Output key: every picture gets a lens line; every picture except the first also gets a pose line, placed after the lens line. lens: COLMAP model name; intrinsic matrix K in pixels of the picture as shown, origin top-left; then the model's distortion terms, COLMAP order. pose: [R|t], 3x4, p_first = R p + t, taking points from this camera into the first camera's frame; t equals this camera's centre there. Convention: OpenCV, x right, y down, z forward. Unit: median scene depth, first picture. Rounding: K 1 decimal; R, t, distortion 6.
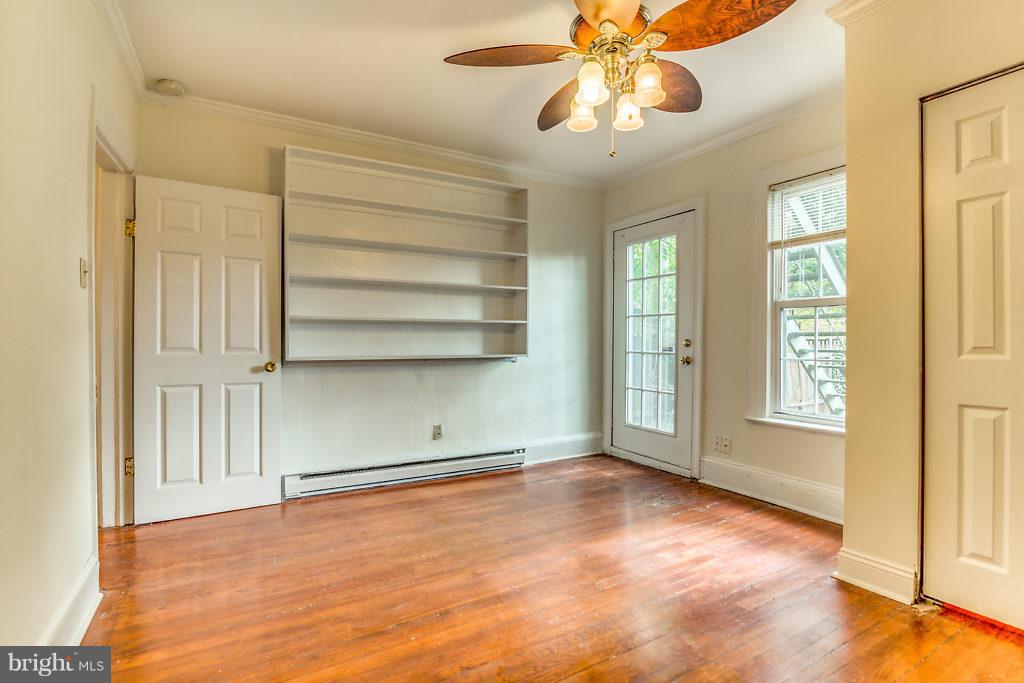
lens RADIAL K [[493.0, 0, 514.2], [0, 493.0, 340.5], [0, 0, 1]] dist [-0.019850, 0.001640]
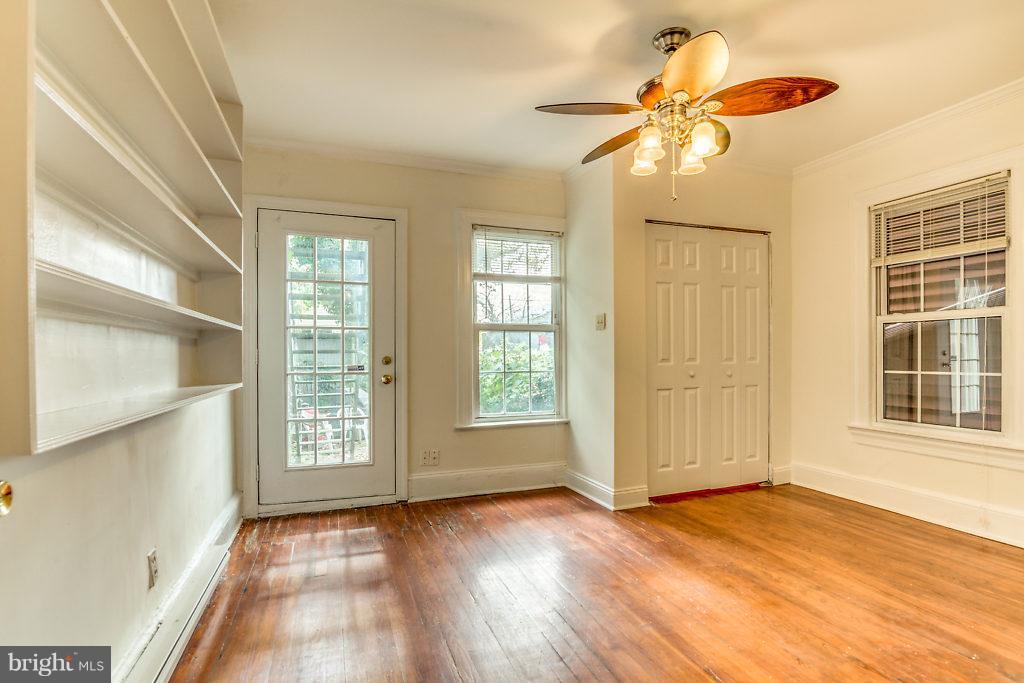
lens RADIAL K [[493.0, 0, 515.2], [0, 493.0, 357.4], [0, 0, 1]] dist [-0.019850, 0.001640]
pose [[0.167656, -0.005781, 0.985829, -0.587779], [0.006971, 0.999965, 0.004678, -0.003617], [-0.985821, 0.006088, 0.167690, 0.672018]]
